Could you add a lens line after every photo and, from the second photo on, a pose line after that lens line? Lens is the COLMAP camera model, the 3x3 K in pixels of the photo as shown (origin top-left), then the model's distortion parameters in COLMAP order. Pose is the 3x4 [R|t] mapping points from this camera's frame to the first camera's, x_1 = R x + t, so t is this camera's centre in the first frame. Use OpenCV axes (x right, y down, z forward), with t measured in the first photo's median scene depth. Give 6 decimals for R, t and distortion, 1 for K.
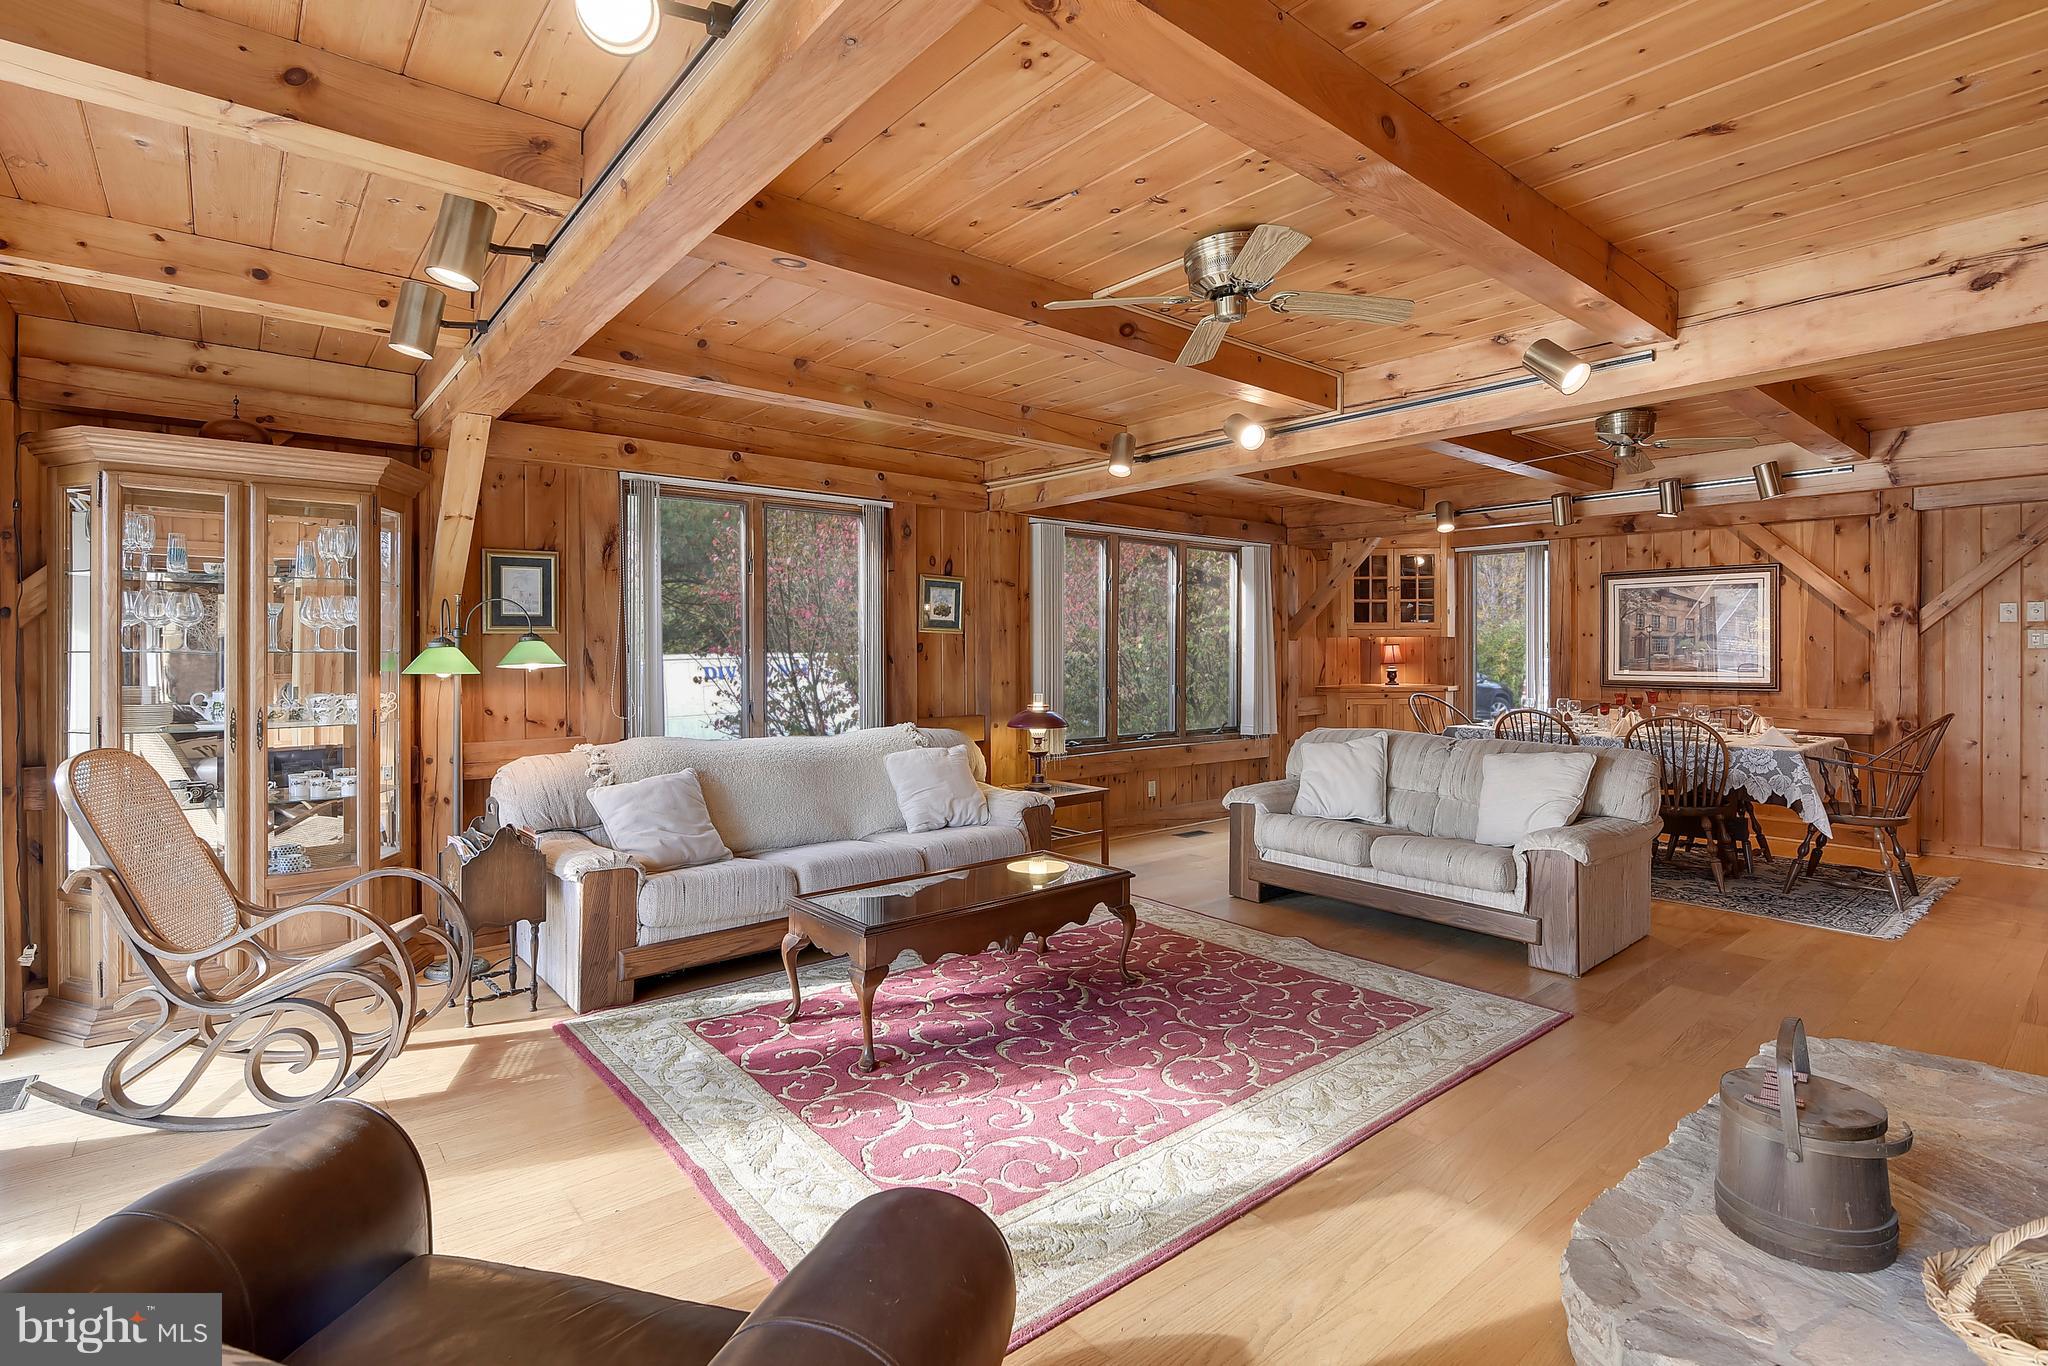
lens RADIAL K [[964.2, 0, 1016.9], [0, 964.2, 668.2], [0, 0, 1]] dist [-0.014916, 0.000287]
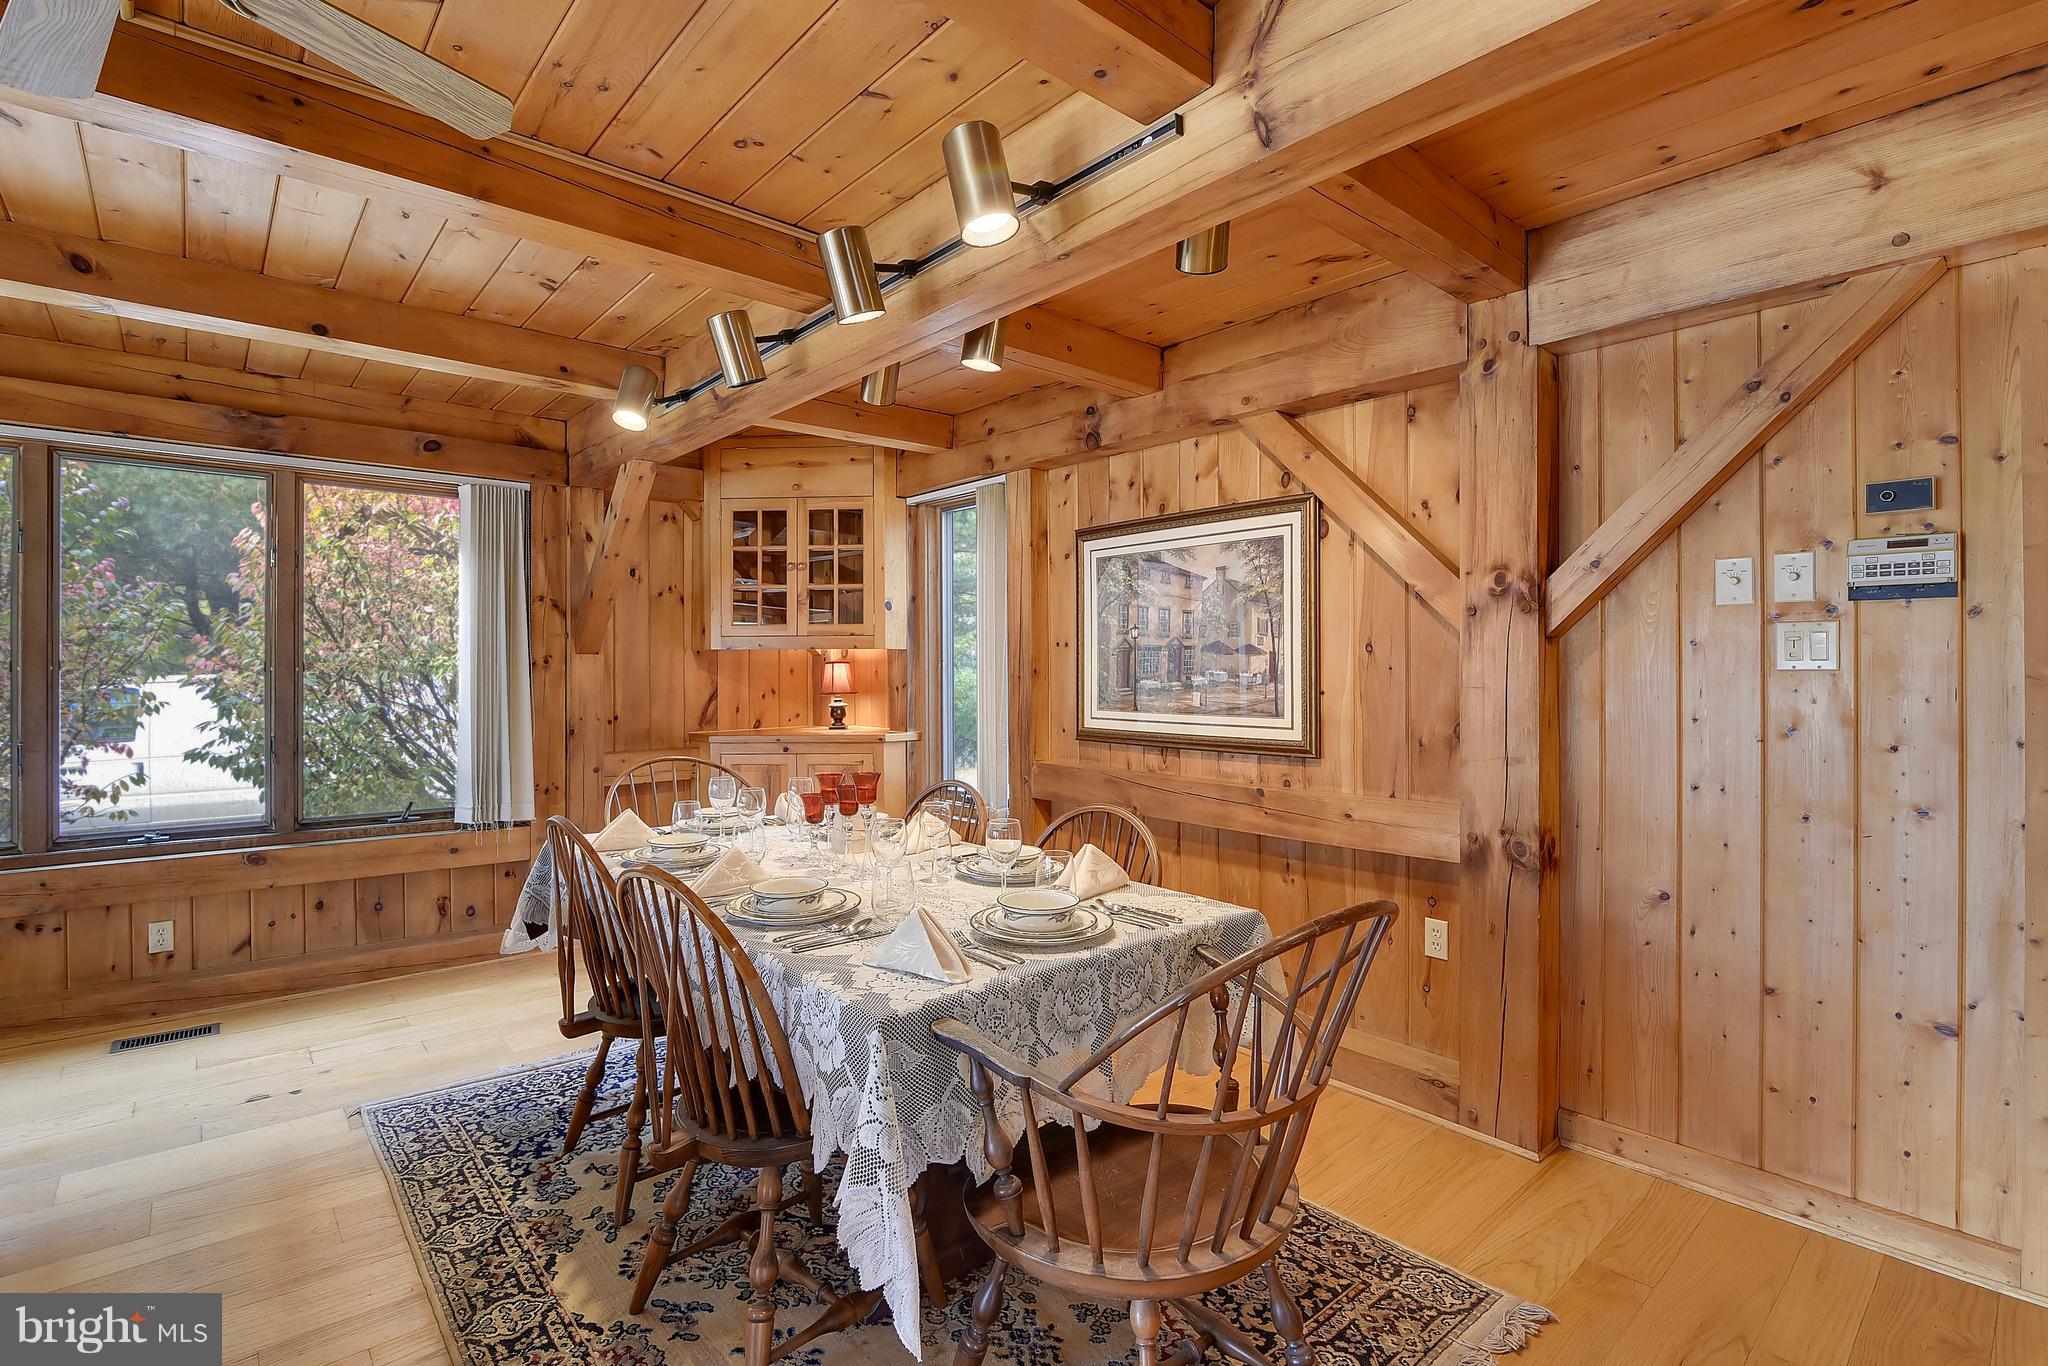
lens RADIAL K [[931.7, 0, 1024.0], [0, 931.7, 683.0], [0, 0, 1]] dist [-0.017646, 0.000042]
pose [[0.999890, 0.002186, 0.014691, 0.667306], [-0.002090, 0.999976, -0.006571, -0.010893], [-0.014705, 0.006540, 0.999870, 0.553768]]
